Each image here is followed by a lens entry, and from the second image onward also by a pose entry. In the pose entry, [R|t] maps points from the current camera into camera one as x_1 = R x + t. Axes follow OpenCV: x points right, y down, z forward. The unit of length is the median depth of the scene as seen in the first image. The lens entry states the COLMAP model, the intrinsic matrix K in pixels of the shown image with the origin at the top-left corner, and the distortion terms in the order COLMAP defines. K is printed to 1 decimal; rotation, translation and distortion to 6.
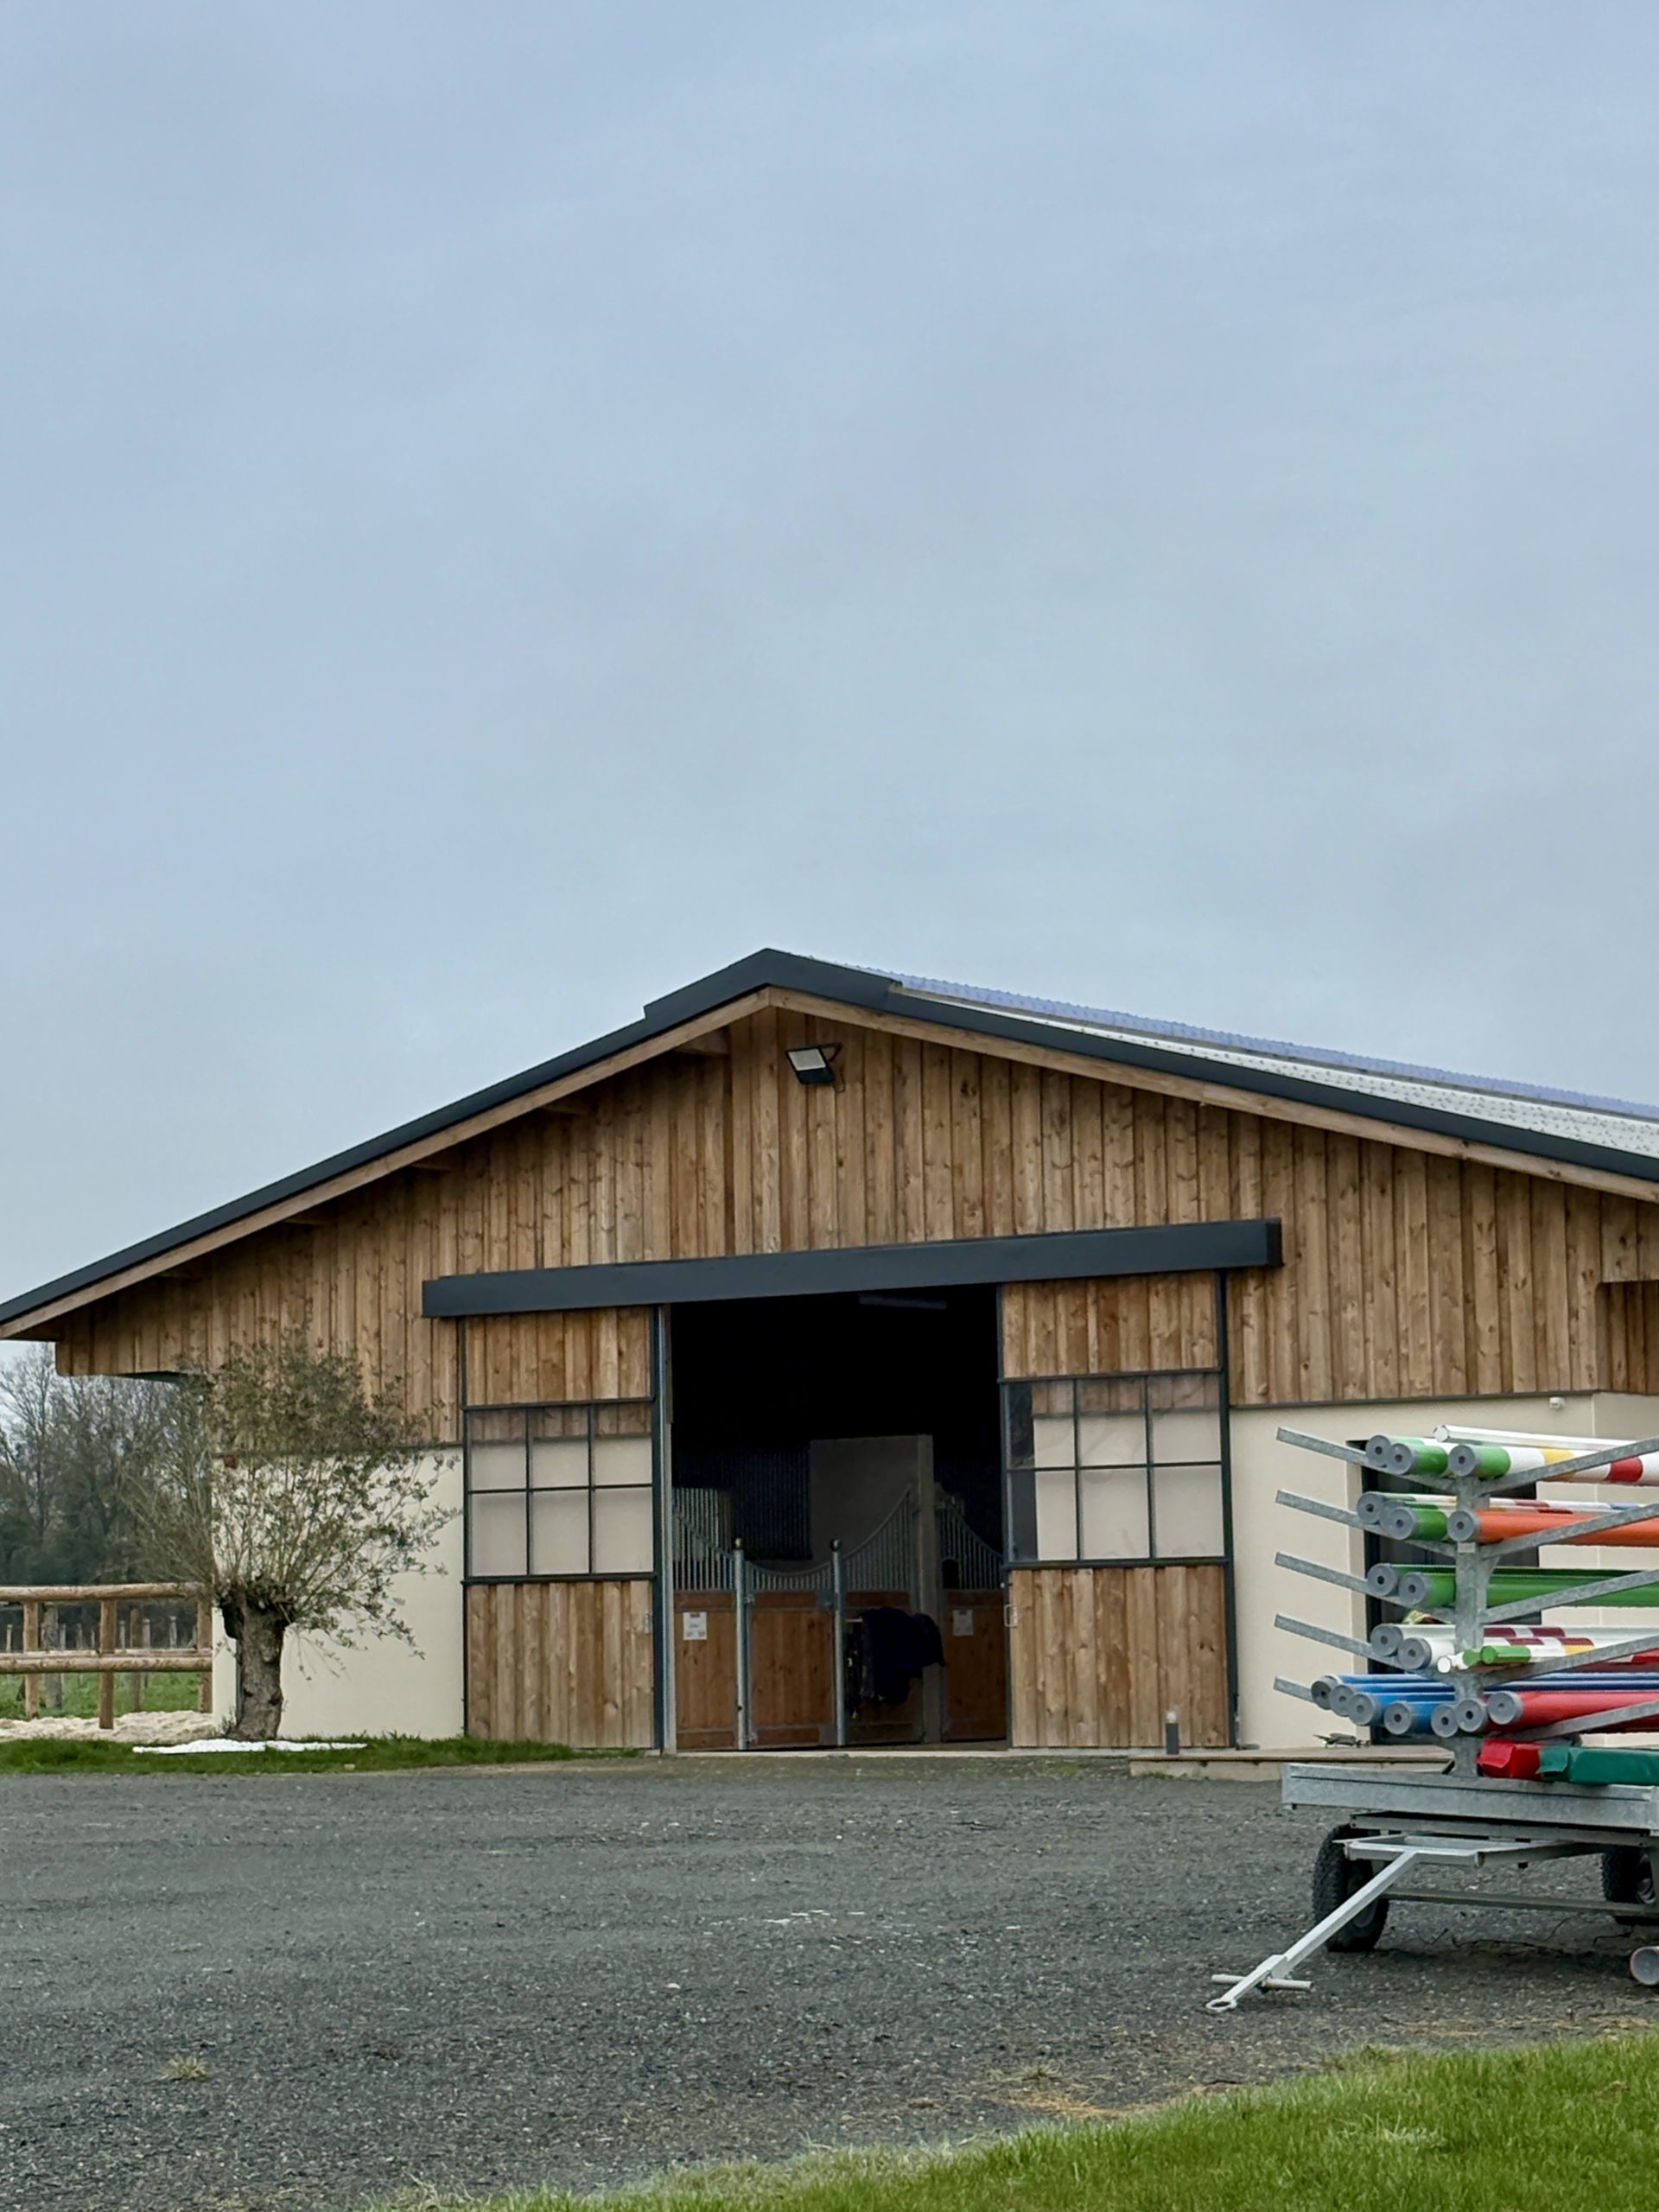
lens RADIAL K [[5075.4, 0, 829.5], [0, 5075.4, 1106.0], [0, 0, 1]] dist [0.567021, 0.112095]
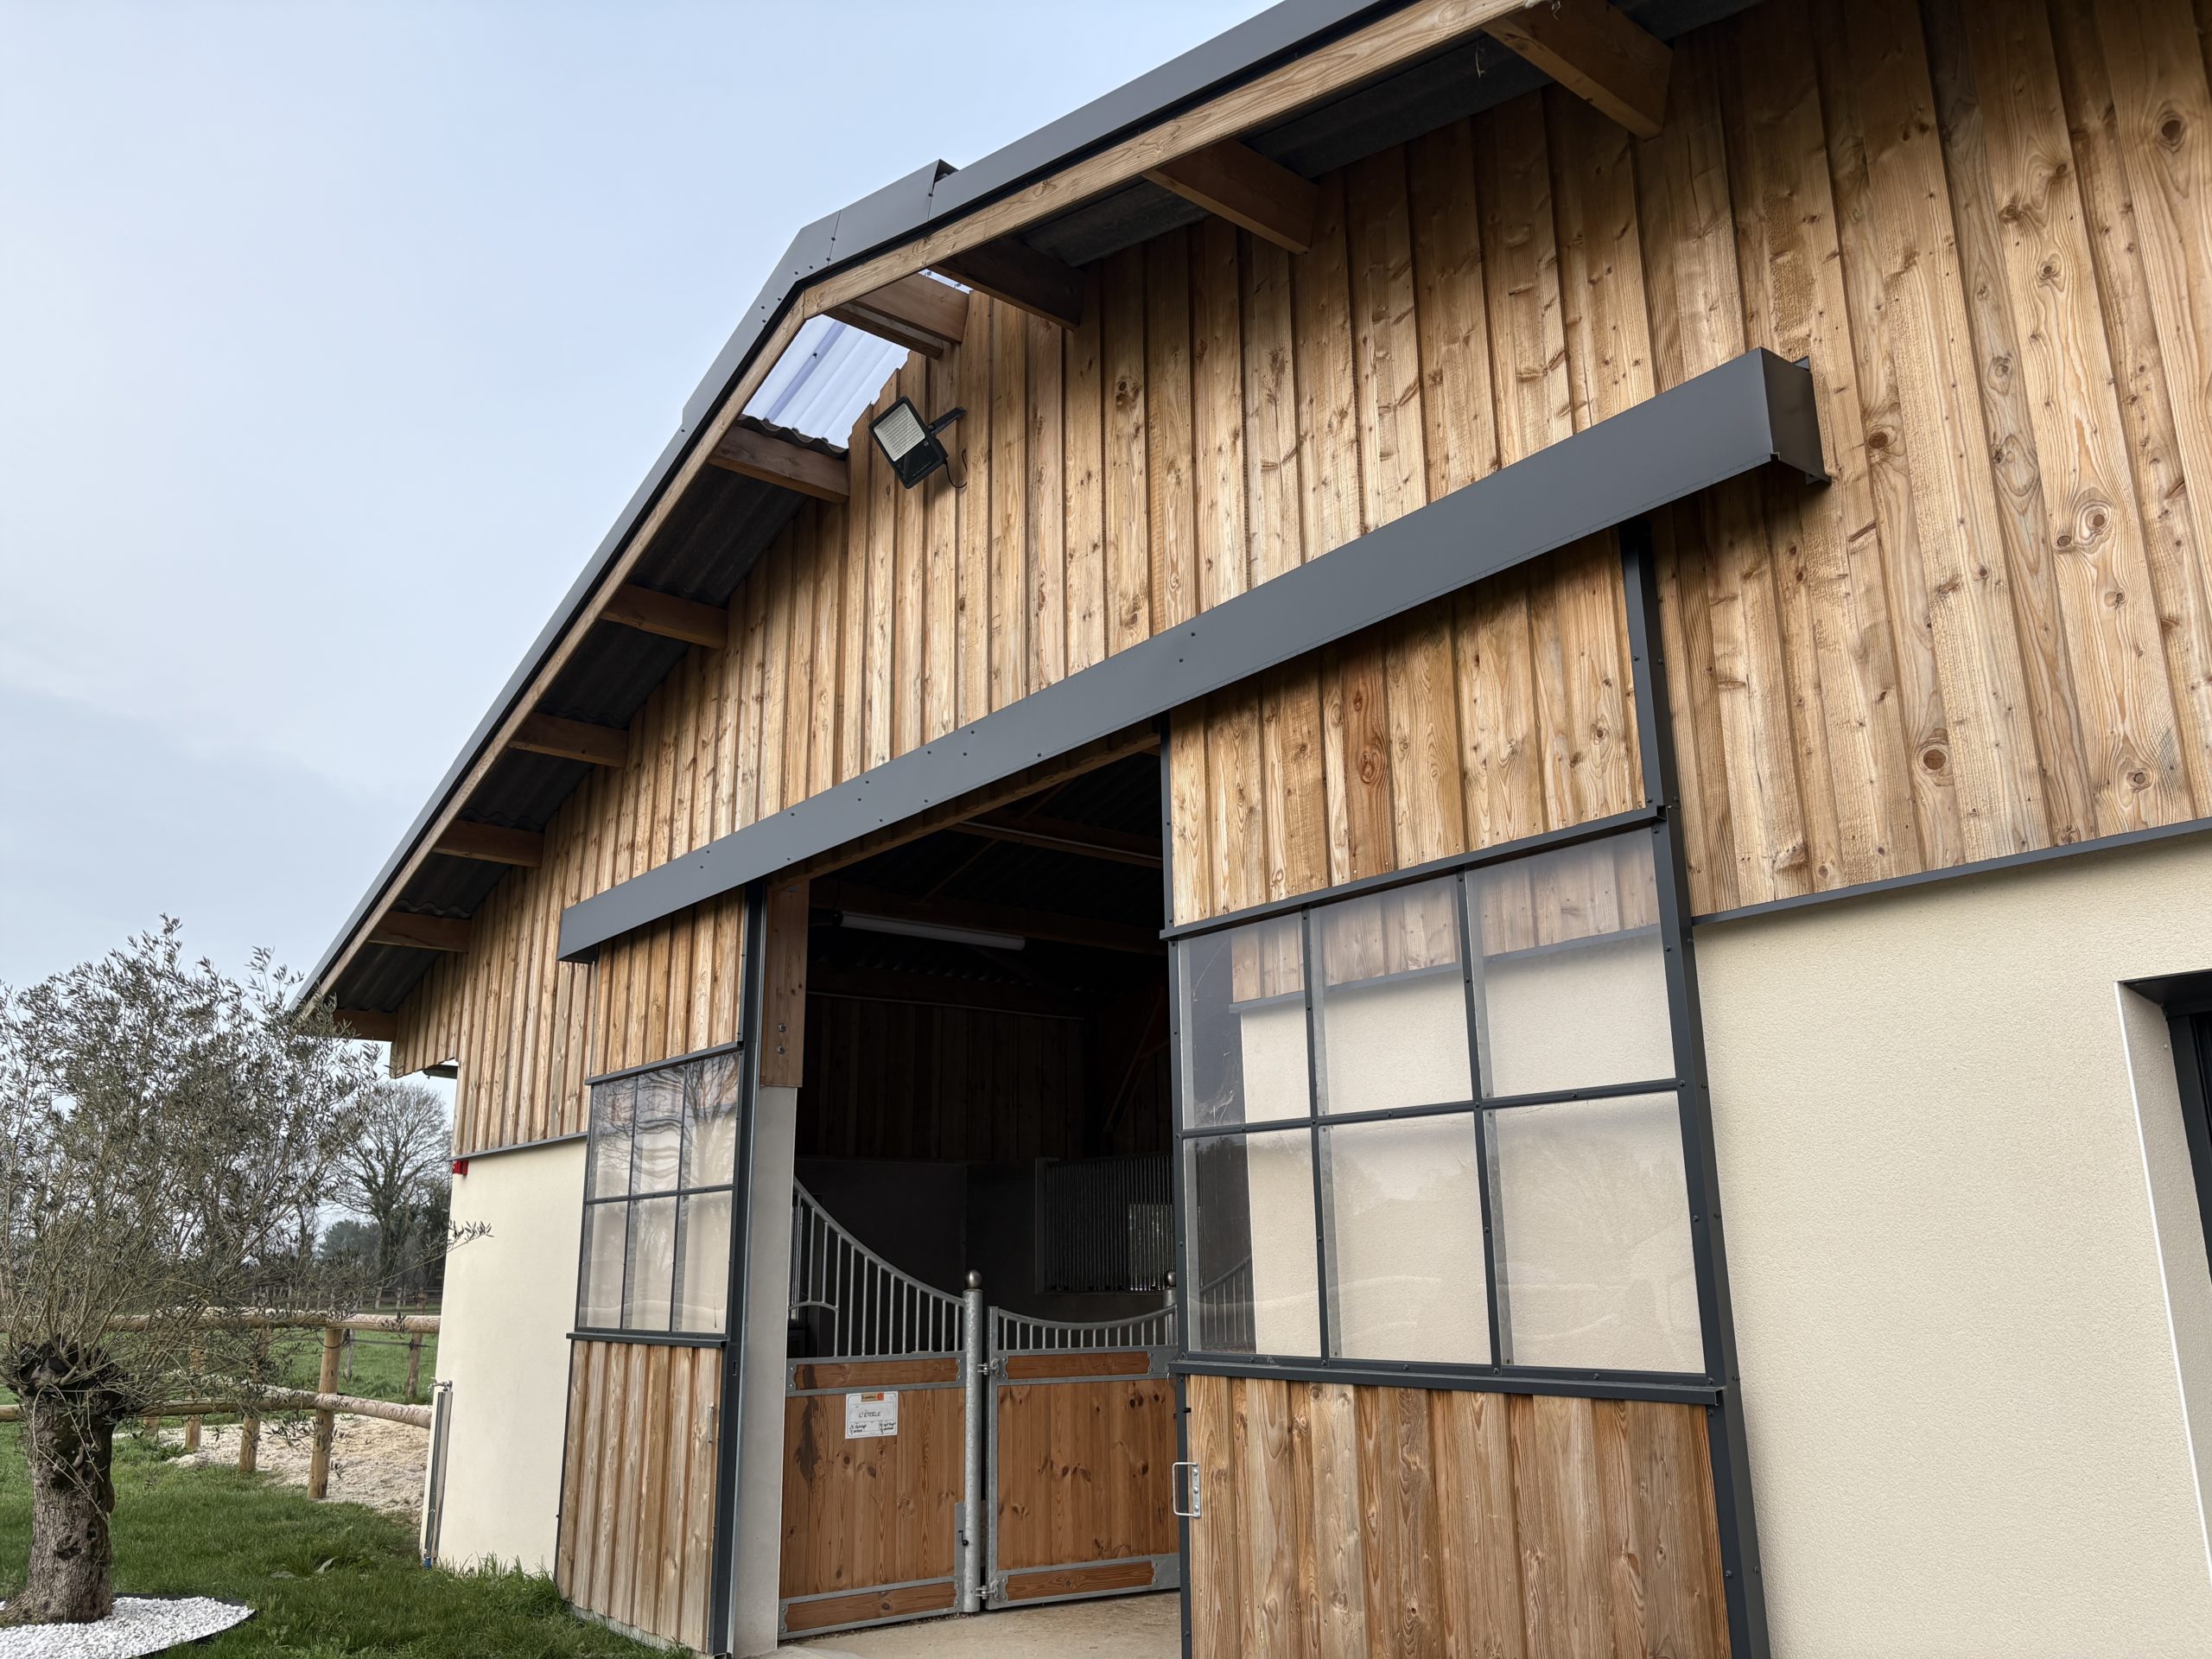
lens RADIAL K [[1685.3, 0, 1050.0], [0, 1685.3, 834.8], [0, 0, 1]] dist [0.041172, -0.002064]
pose [[0.941213, -0.074886, -0.329409, 0.074394], [0.024380, 0.987635, -0.154864, 0.068660], [0.336933, 0.137729, 0.931400, 0.862922]]
